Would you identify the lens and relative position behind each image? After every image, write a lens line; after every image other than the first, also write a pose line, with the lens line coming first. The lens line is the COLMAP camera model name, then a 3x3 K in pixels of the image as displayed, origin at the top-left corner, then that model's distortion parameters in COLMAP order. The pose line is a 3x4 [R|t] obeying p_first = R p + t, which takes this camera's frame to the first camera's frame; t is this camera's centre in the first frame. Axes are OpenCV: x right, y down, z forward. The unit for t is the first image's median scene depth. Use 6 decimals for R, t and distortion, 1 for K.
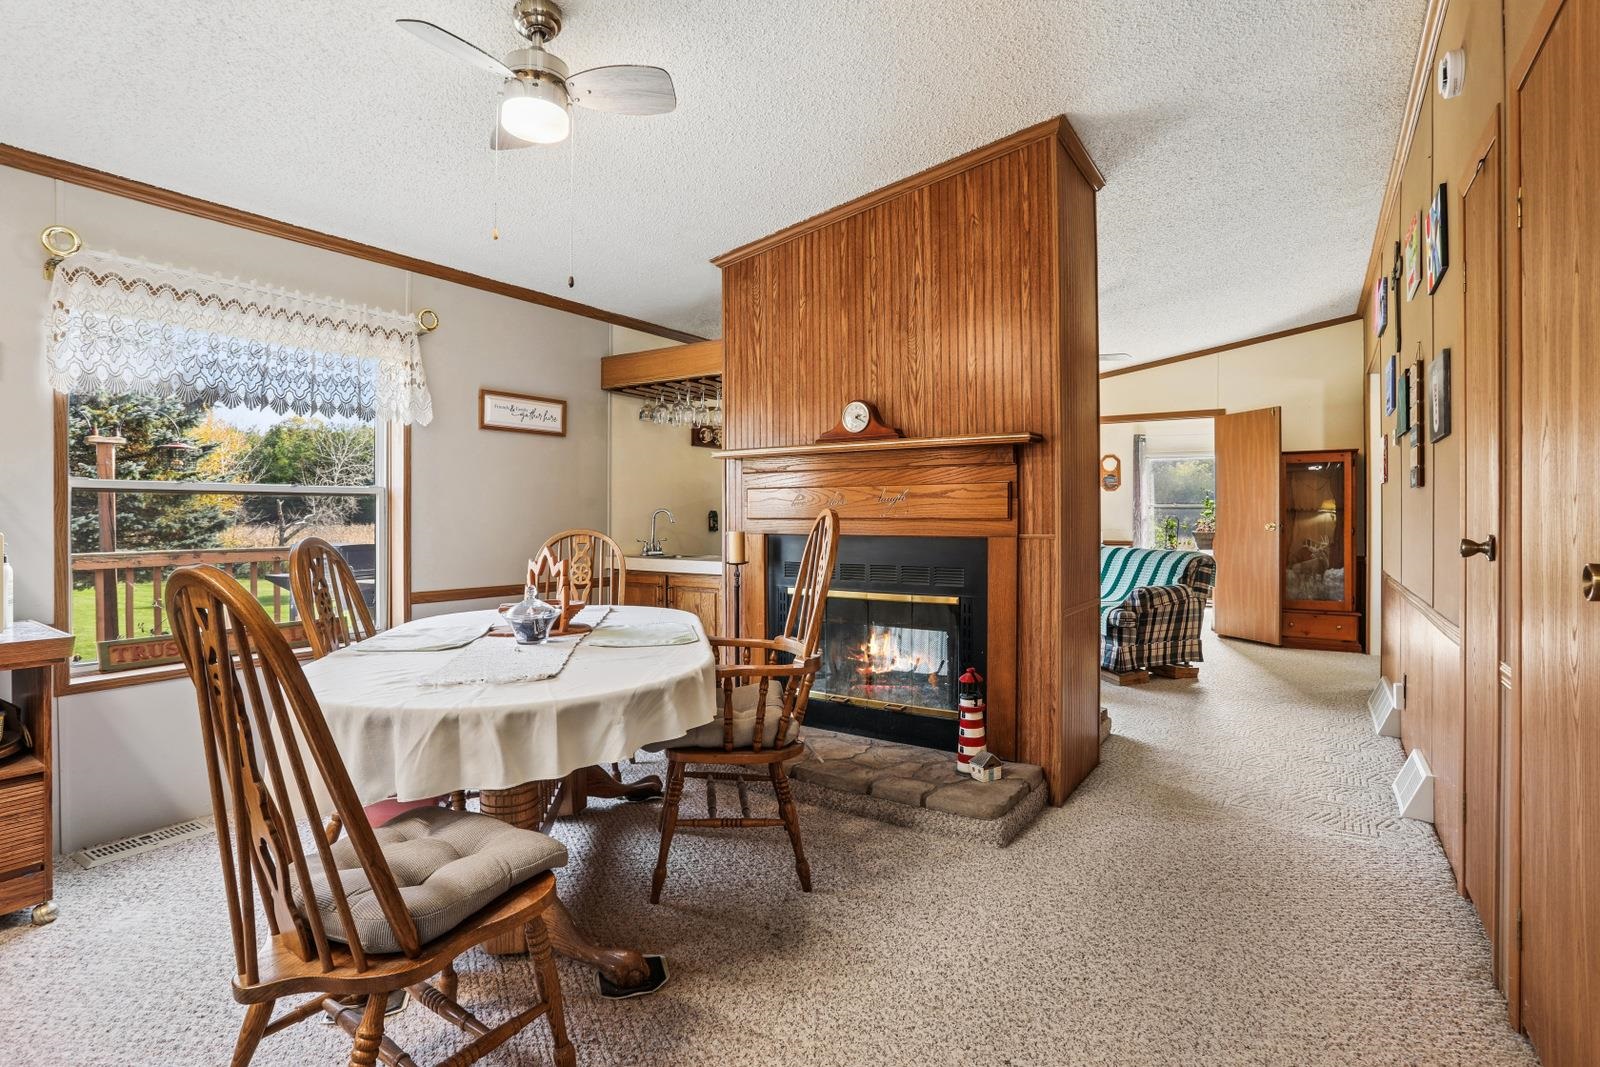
lens RADIAL K [[784.3, 0, 794.7], [0, 784.3, 528.0], [0, 0, 1]] dist [-0.071372, 0.036562]
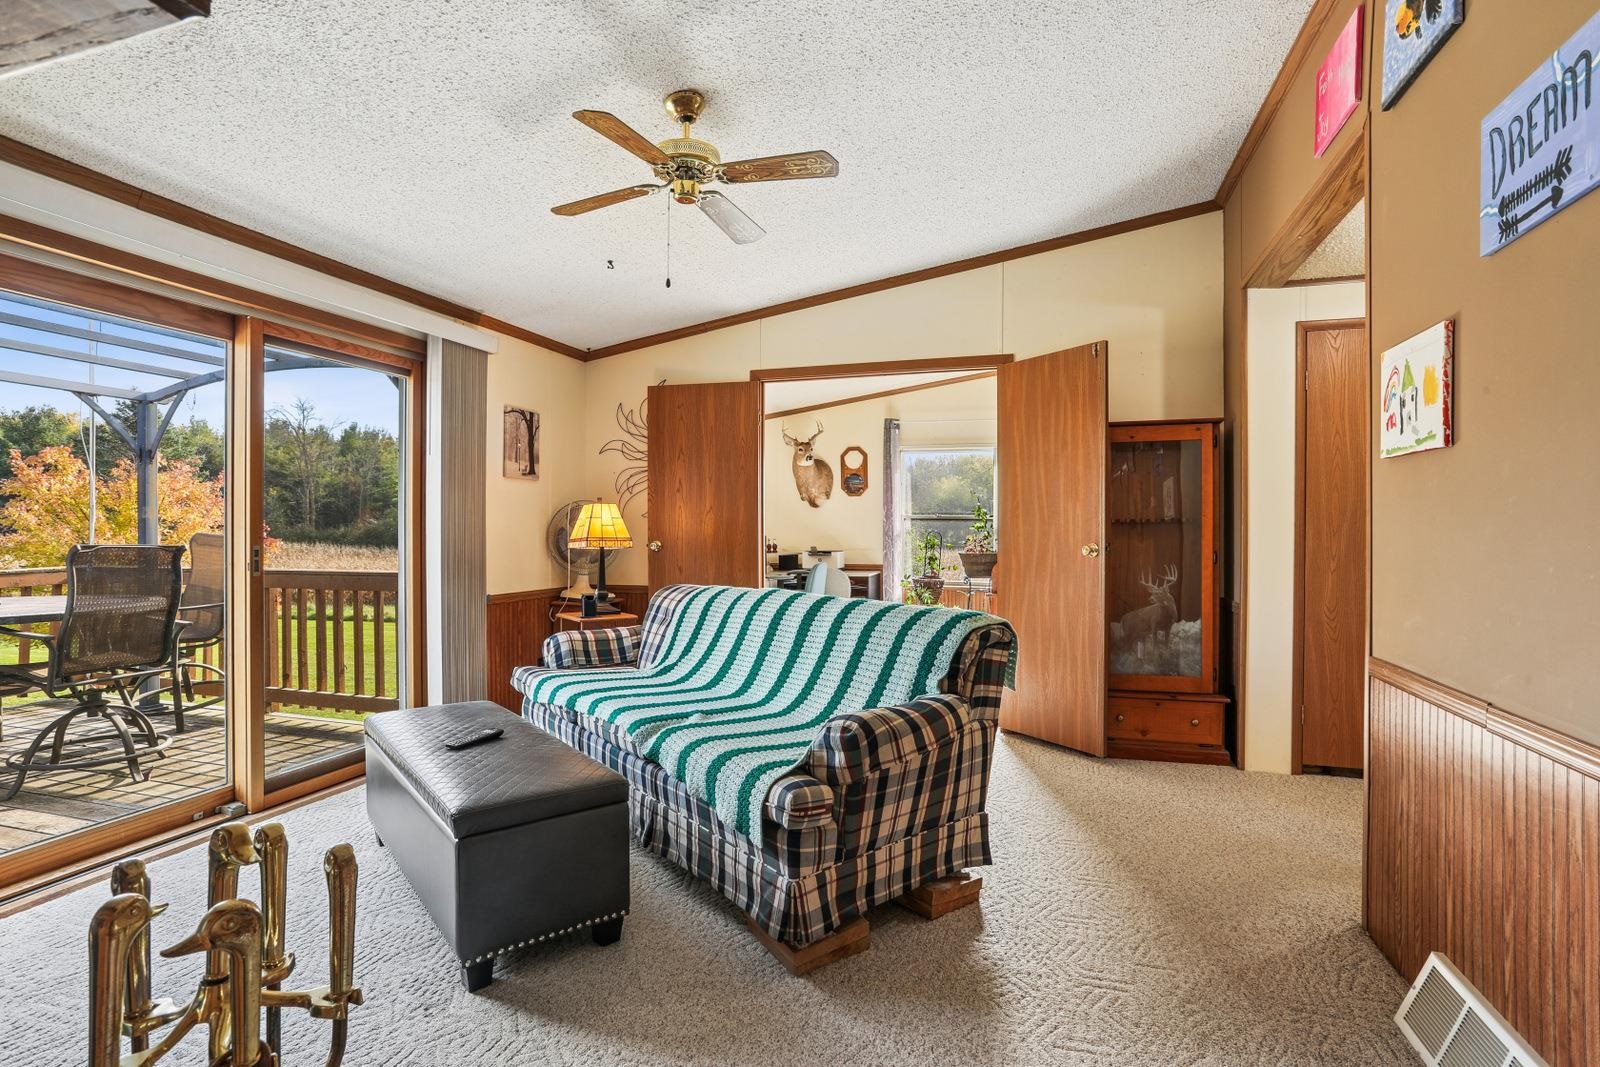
lens RADIAL K [[790.9, 0, 799.2], [0, 790.9, 545.0], [0, 0, 1]] dist [-0.063174, 0.038287]
pose [[0.960700, -0.002803, 0.277574, 0.422923], [0.001310, 0.999984, 0.005563, -0.016059], [-0.277586, -0.004980, 0.960688, 0.843910]]
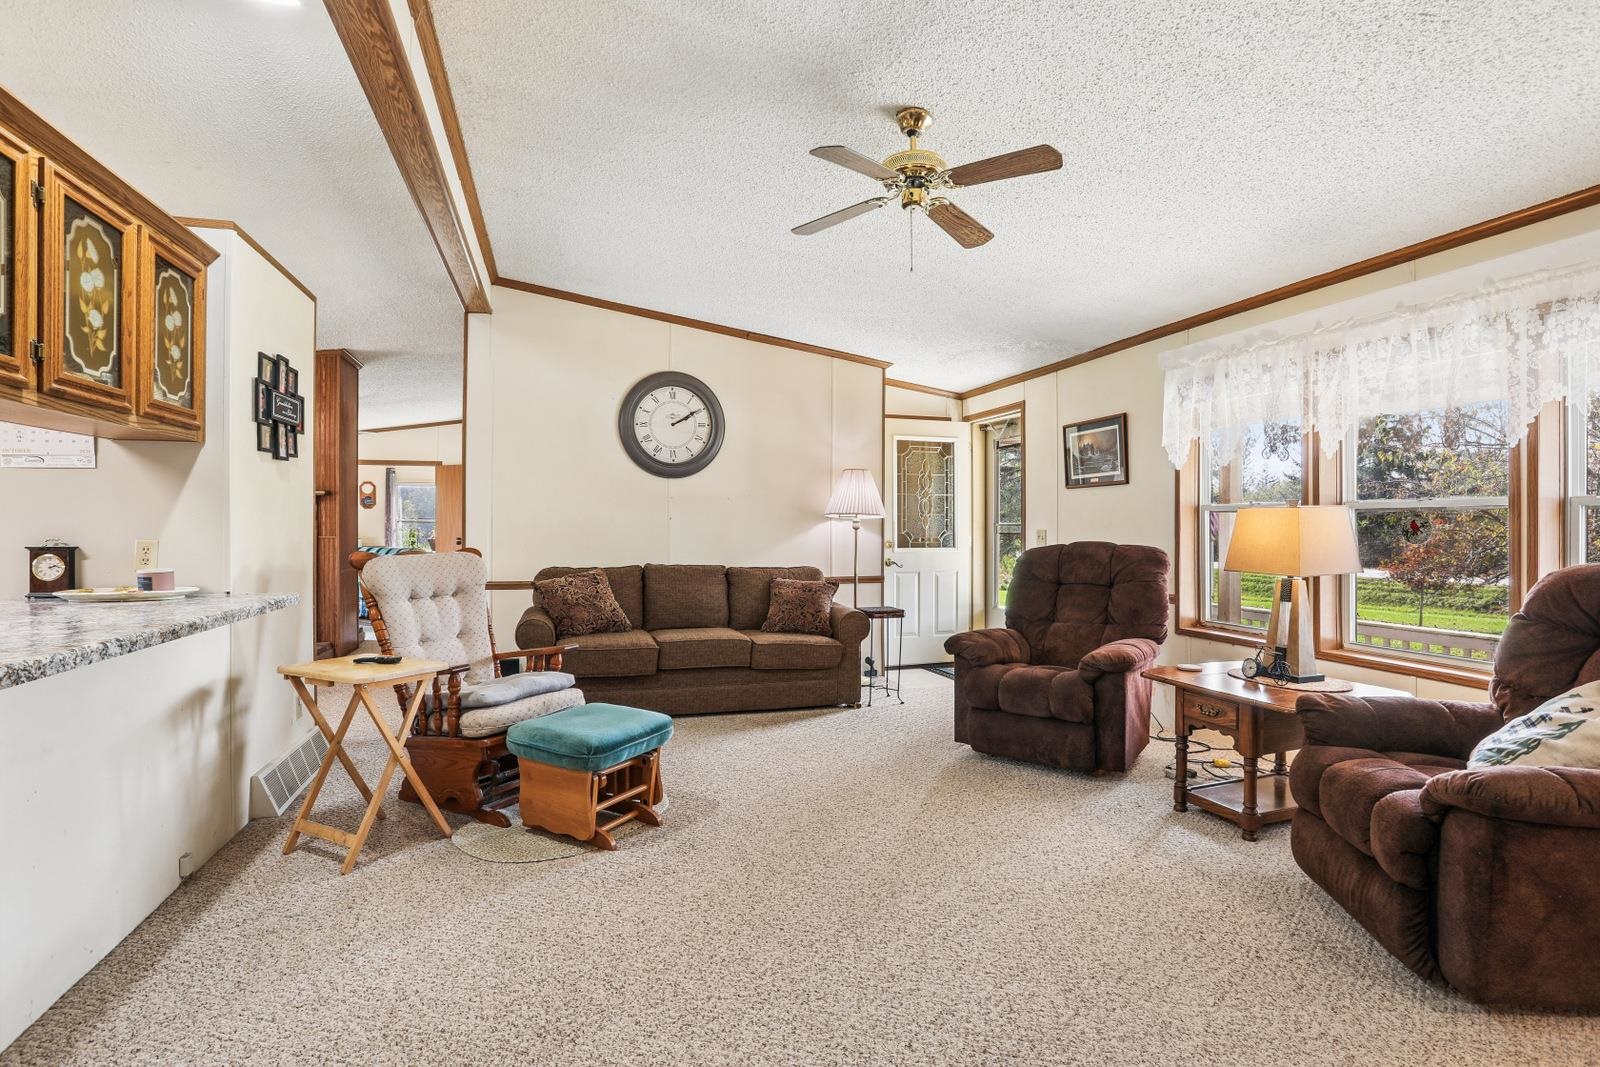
lens RADIAL K [[784.3, 0, 794.7], [0, 784.3, 528.0], [0, 0, 1]] dist [-0.071372, 0.036562]
pose [[0.631261, 0.006327, 0.775545, -0.427811], [0.005035, 0.999912, -0.012256, 0.014266], [-0.775554, 0.011641, 0.631173, -1.108478]]
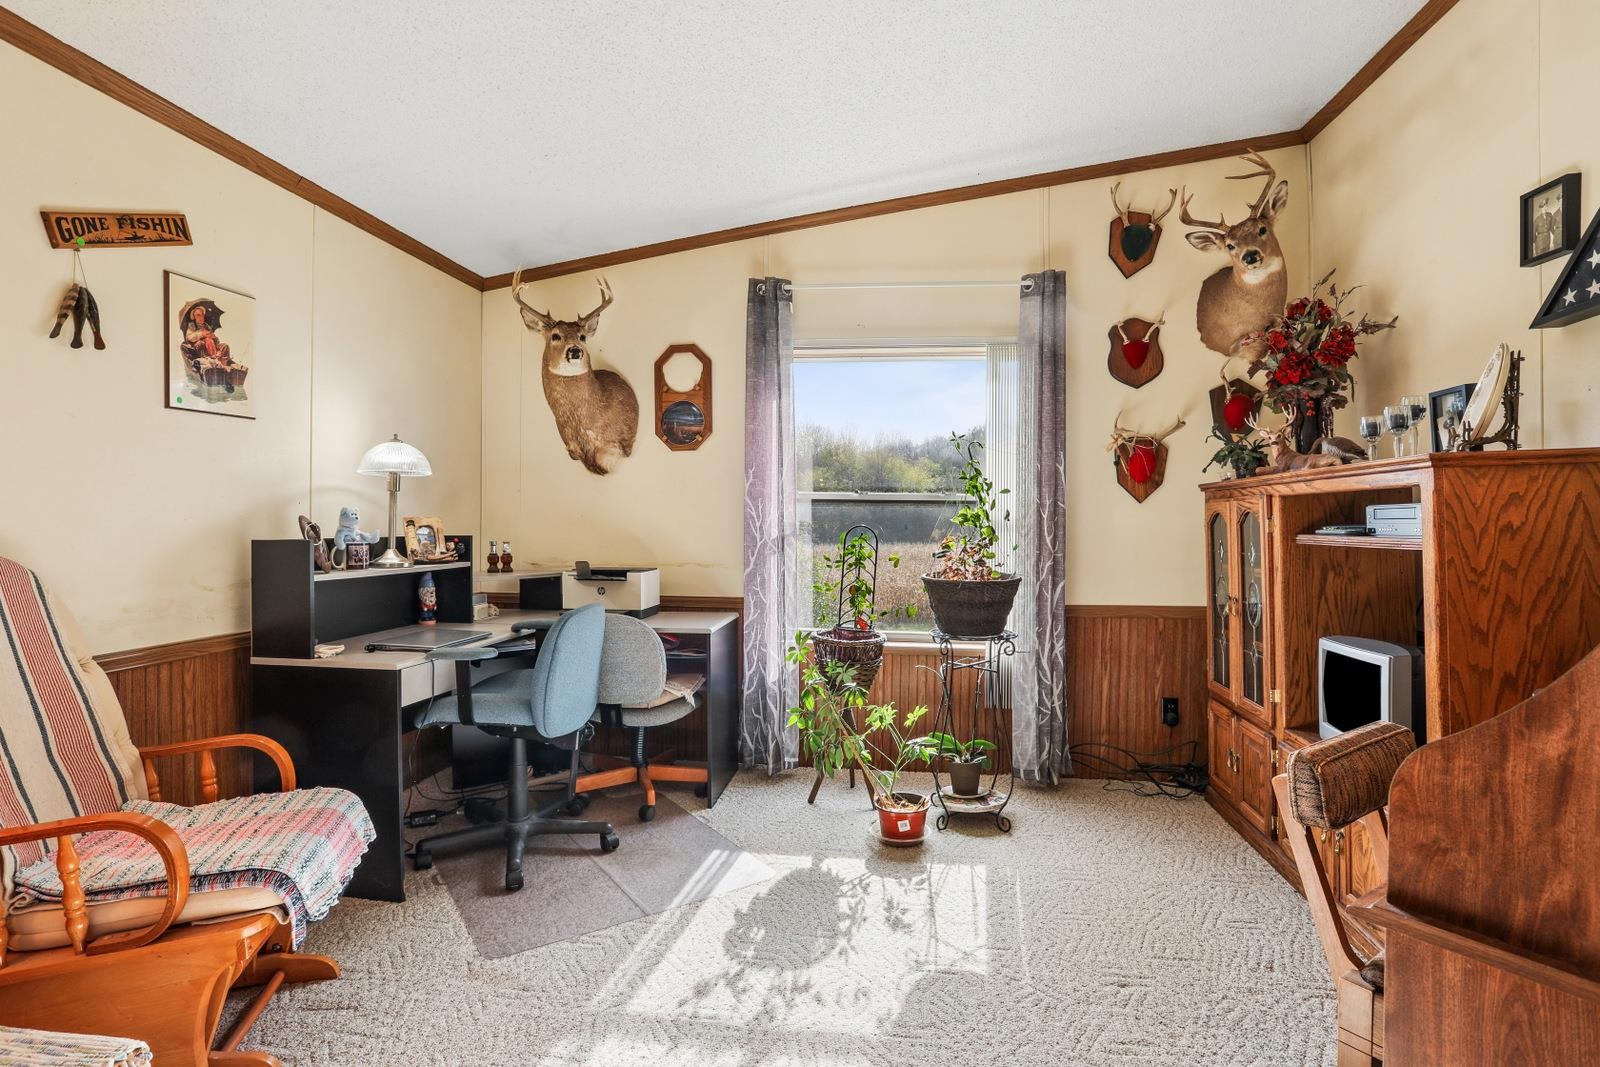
lens RADIAL K [[784.3, 0, 794.7], [0, 784.3, 528.0], [0, 0, 1]] dist [-0.071372, 0.036562]
pose [[0.898310, 0.004664, 0.439337, 0.843583], [-0.002524, 0.999982, -0.005456, -0.032402], [-0.439355, 0.003792, 0.898306, 1.885711]]
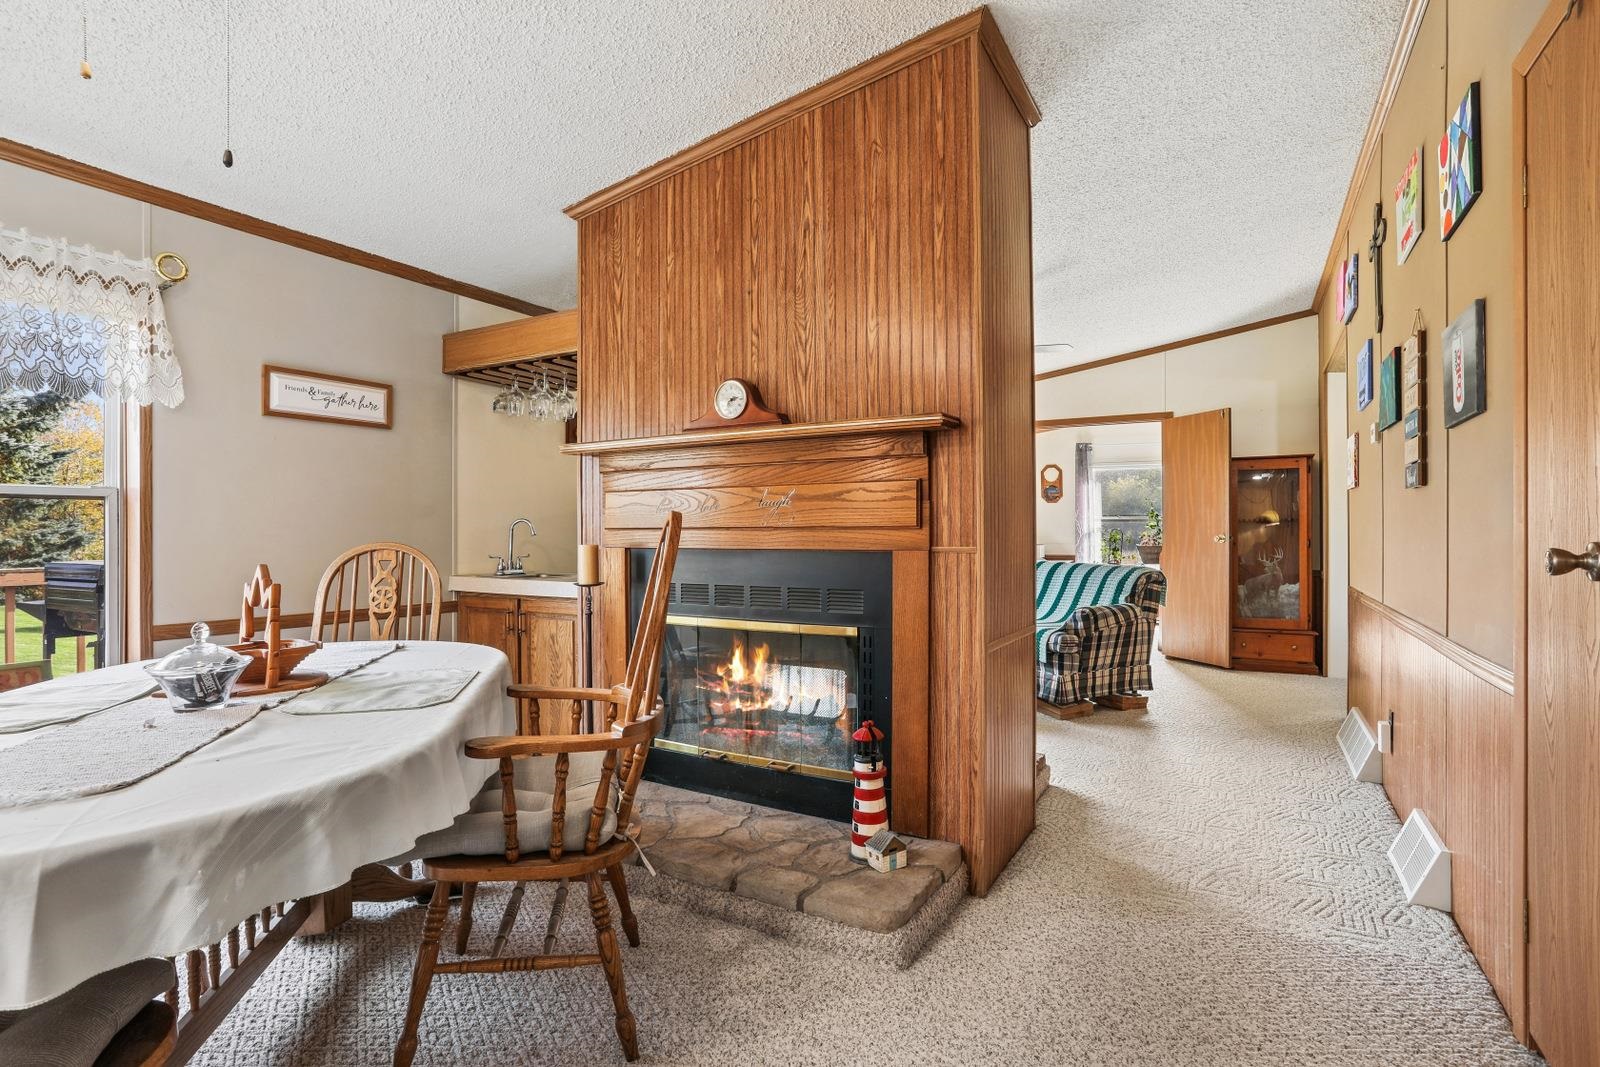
lens RADIAL K [[790.9, 0, 799.2], [0, 790.9, 545.0], [0, 0, 1]] dist [-0.063174, 0.038287]
pose [[0.997311, -0.003235, 0.073209, 0.079687], [0.003081, 0.999993, 0.002219, 0.003415], [-0.073216, -0.001987, 0.997314, 0.180328]]
